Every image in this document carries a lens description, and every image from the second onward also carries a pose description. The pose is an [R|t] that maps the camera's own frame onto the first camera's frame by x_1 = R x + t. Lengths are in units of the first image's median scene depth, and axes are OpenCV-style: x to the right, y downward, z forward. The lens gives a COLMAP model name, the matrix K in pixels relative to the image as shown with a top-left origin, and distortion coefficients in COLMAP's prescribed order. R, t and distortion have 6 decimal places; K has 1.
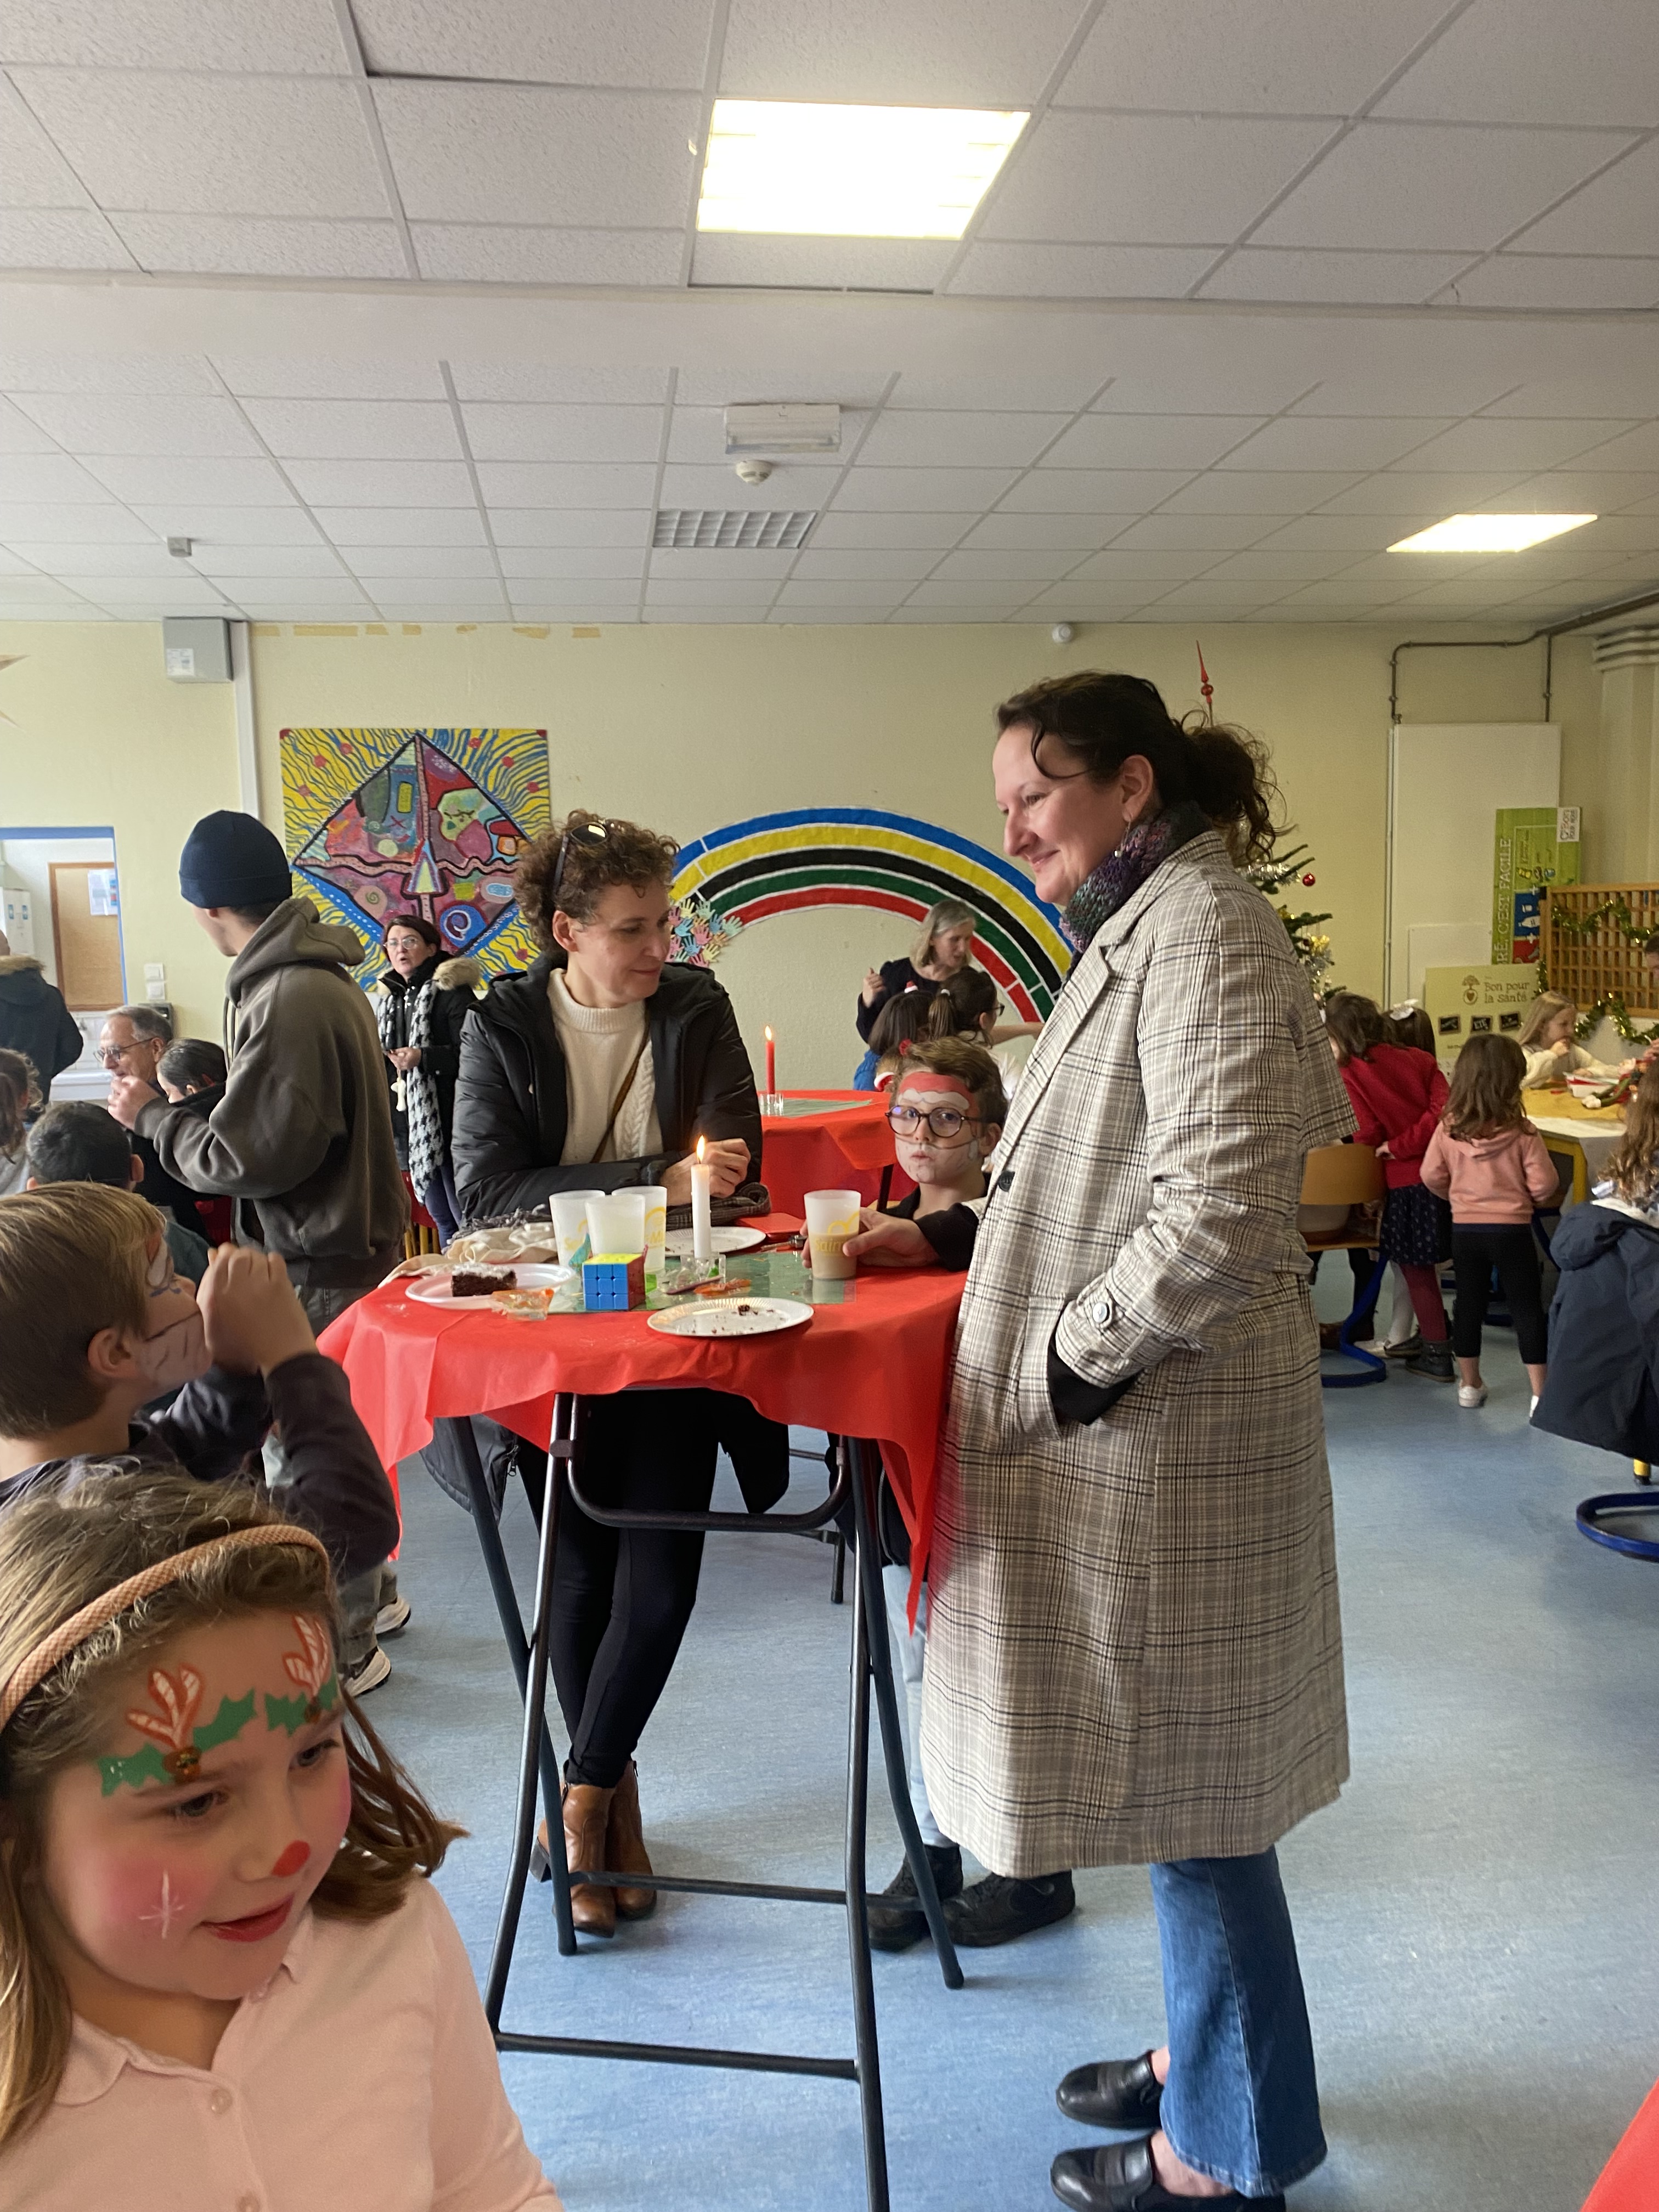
lens RADIAL K [[1678.3, 0, 840.7], [0, 1678.3, 1094.7], [0, 0, 1]] dist [0.032175, -0.029709]
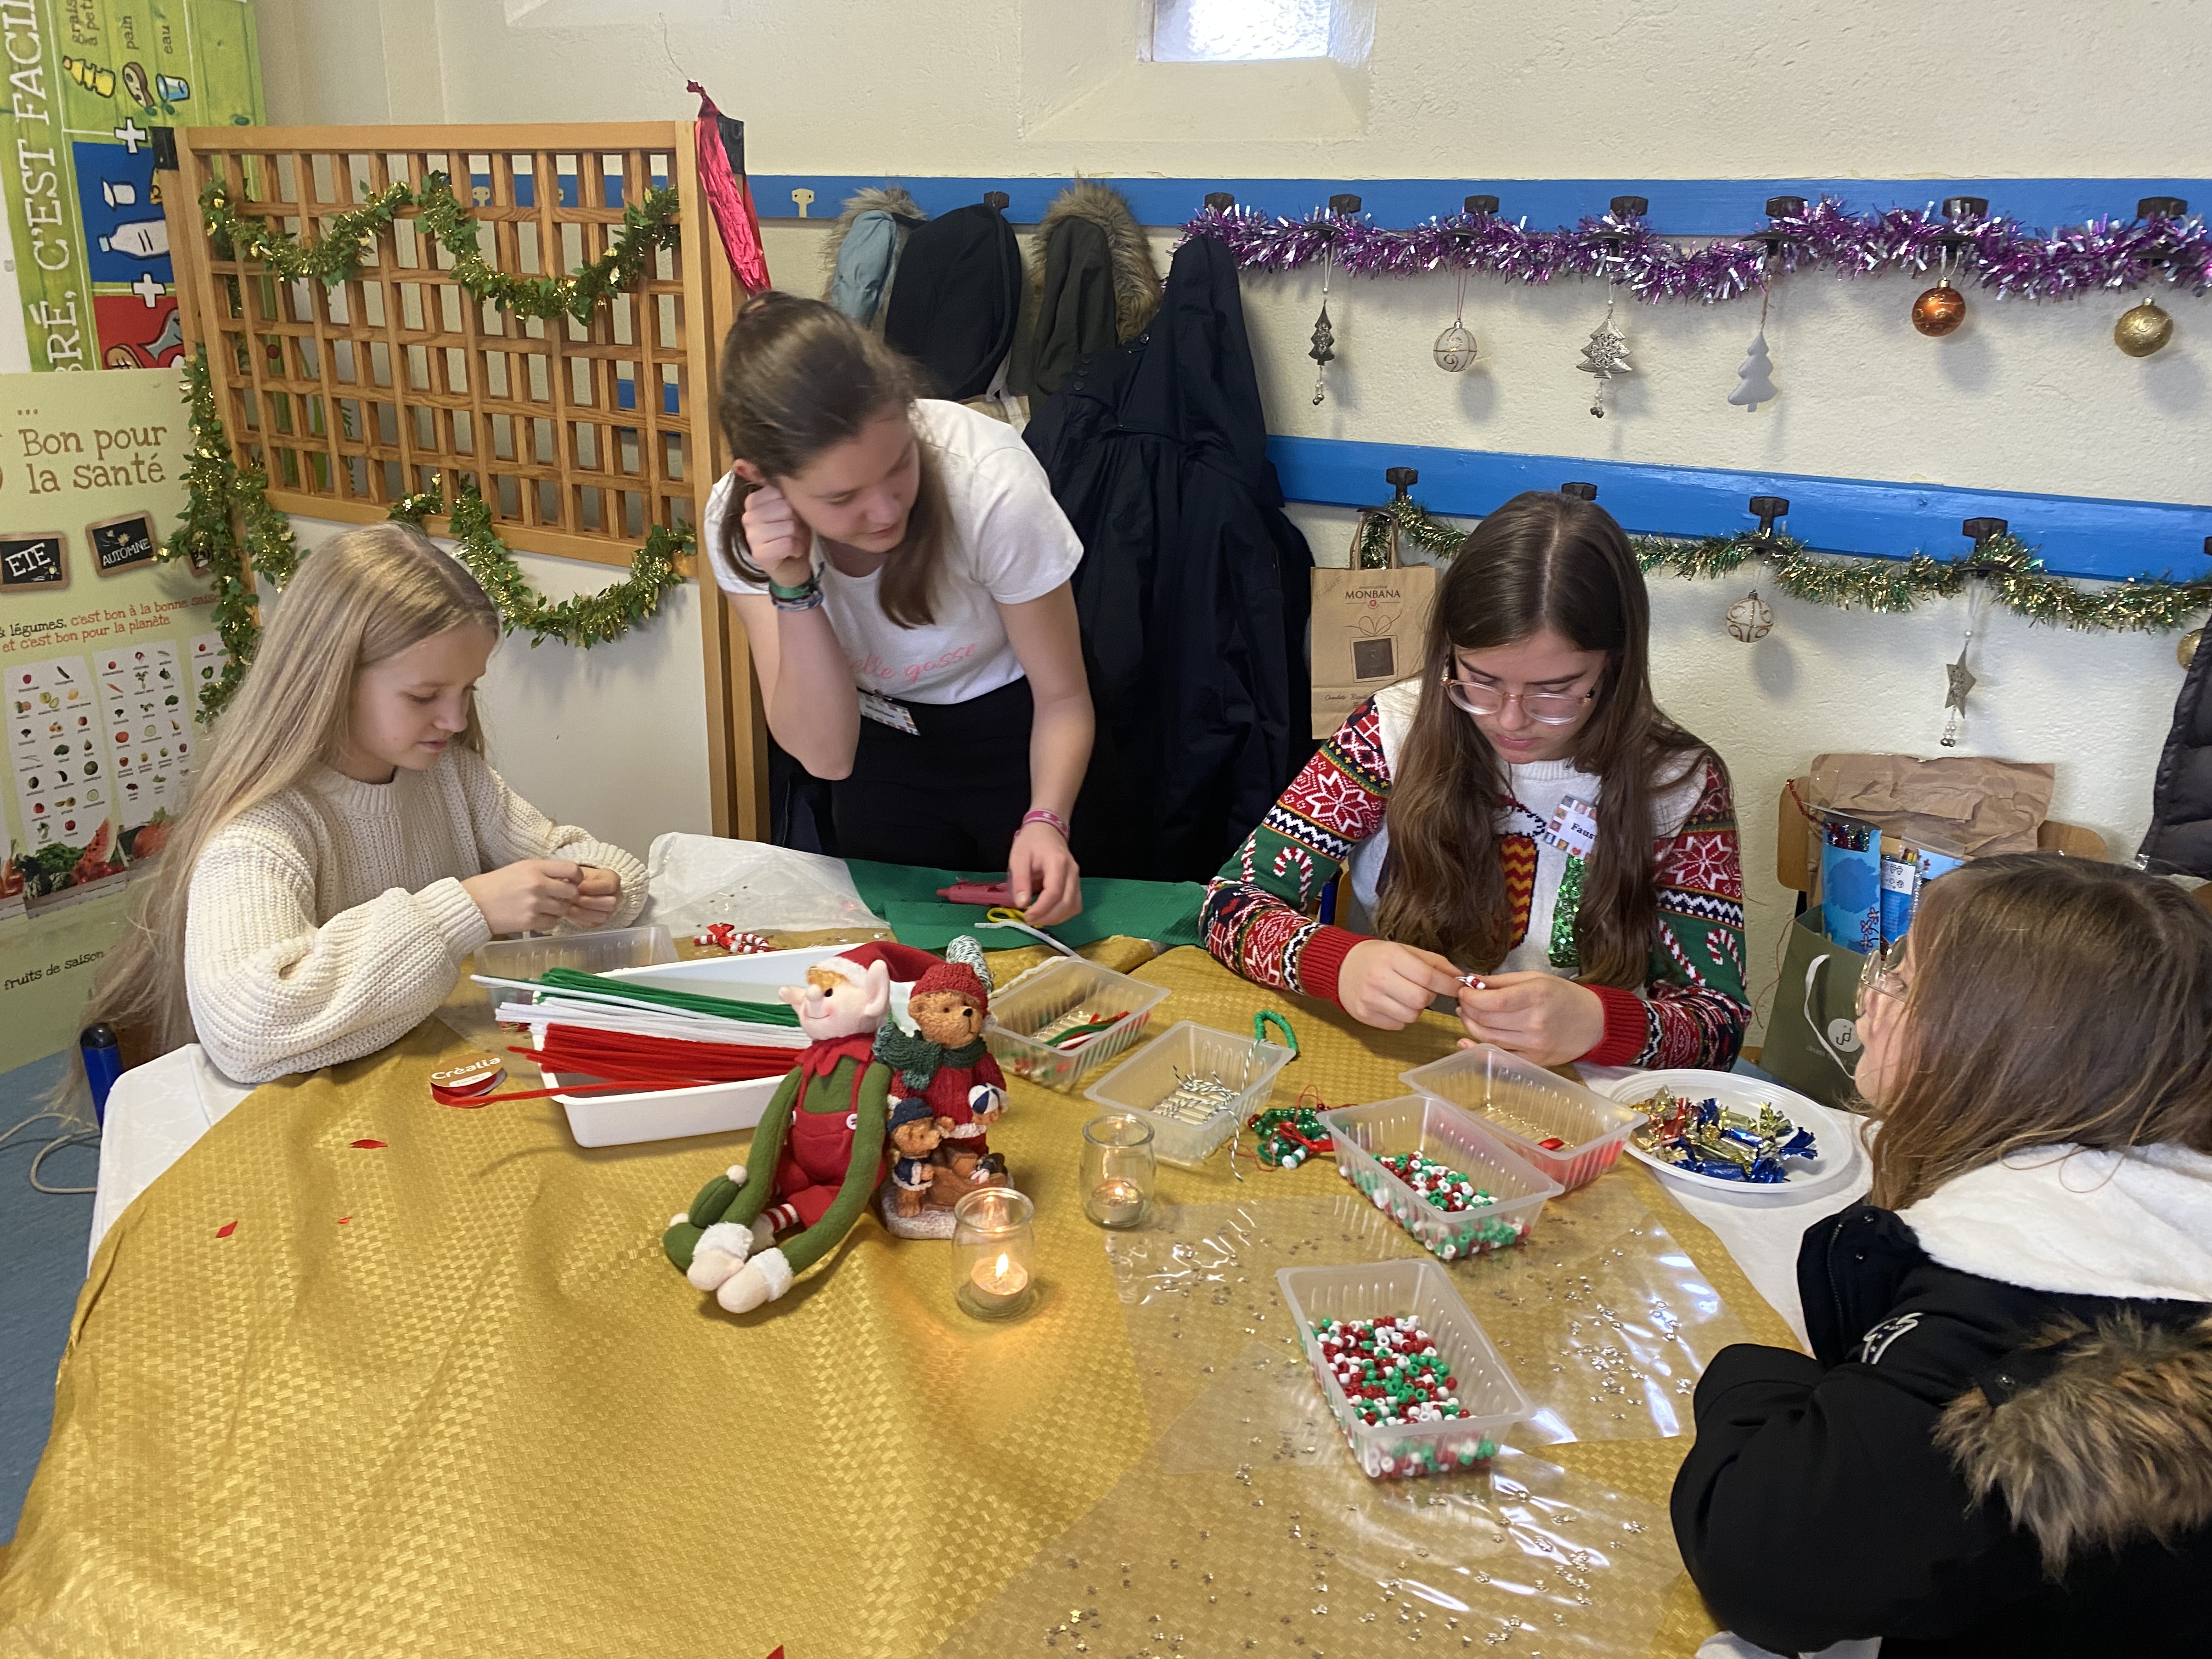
lens RADIAL K [[1678.3, 0, 1111.1], [0, 1678.3, 834.5], [0, 0, 1]] dist [0.032175, -0.029709]
pose [[0.620994, -0.203734, 0.756874, 0.253866], [0.034985, 0.971871, 0.232902, -0.059695], [-0.783034, -0.118151, 0.610654, 0.637481]]
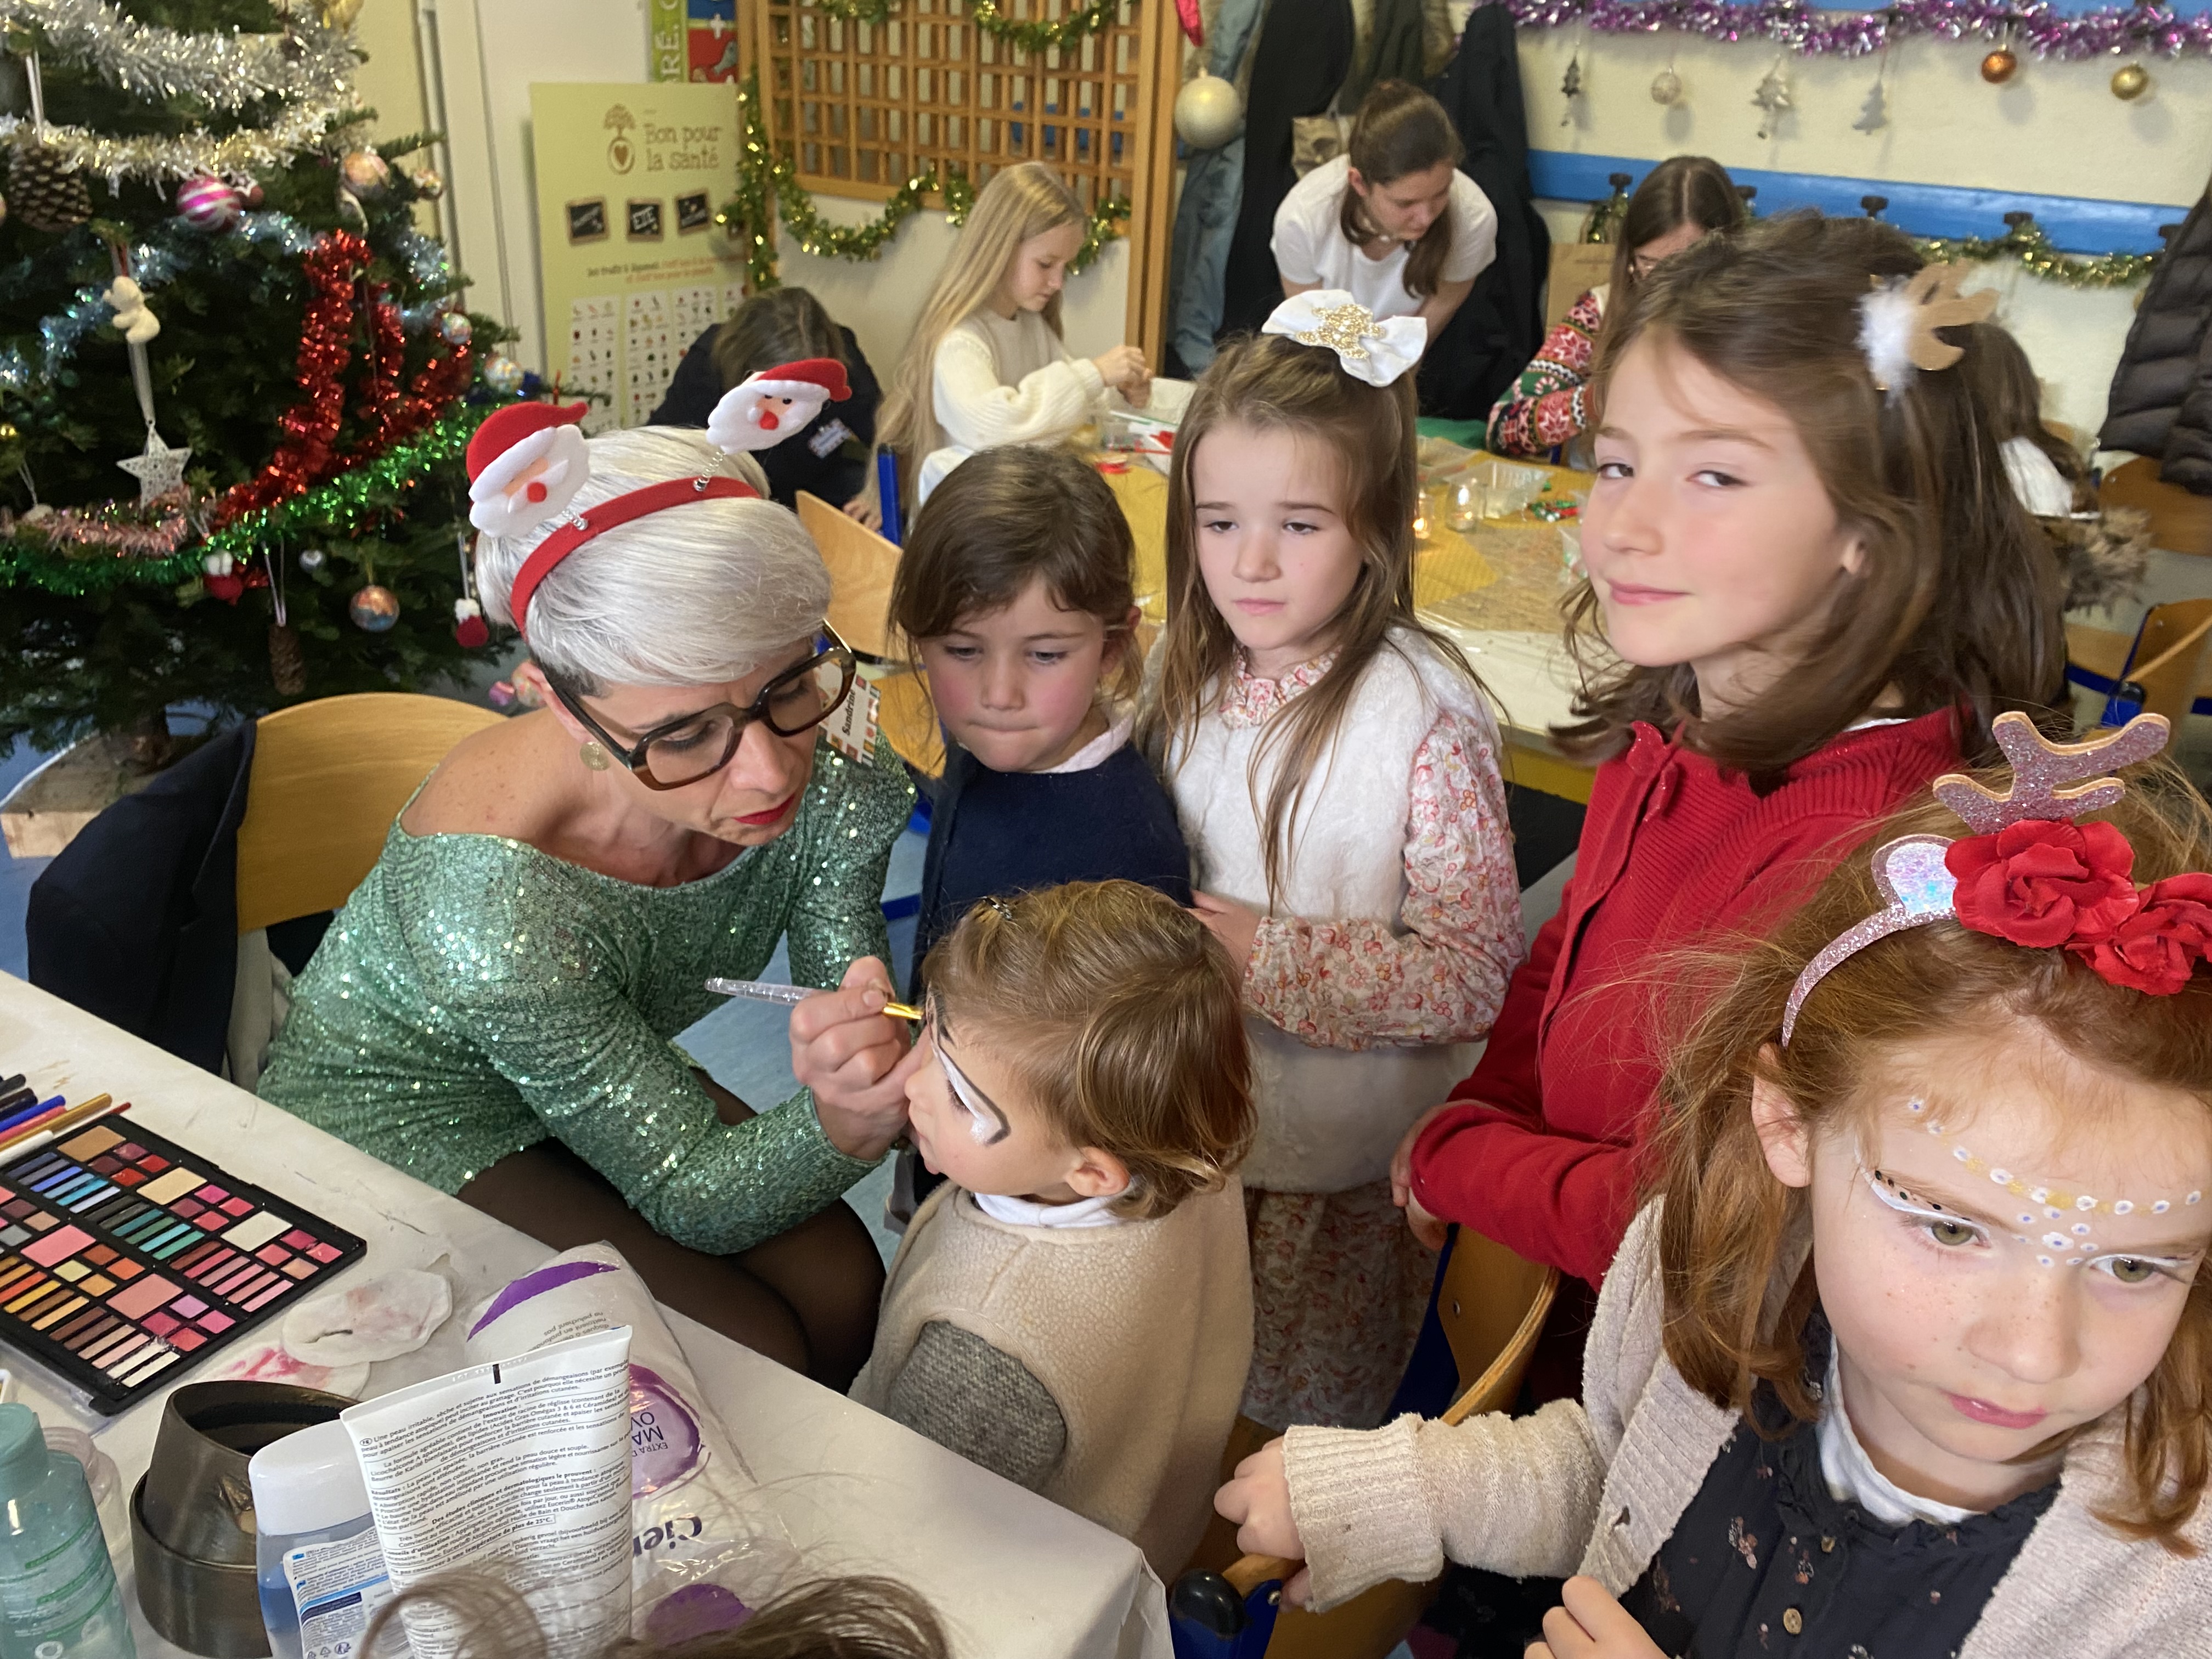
lens RADIAL K [[1678.3, 0, 1125.4], [0, 1678.3, 786.6], [0, 0, 1]] dist [0.032175, -0.029709]
pose [[0.690285, -0.235199, 0.684242, 0.115443], [0.002220, 0.946374, 0.323064, -0.043938], [-0.723534, -0.221487, 0.653790, 0.566866]]
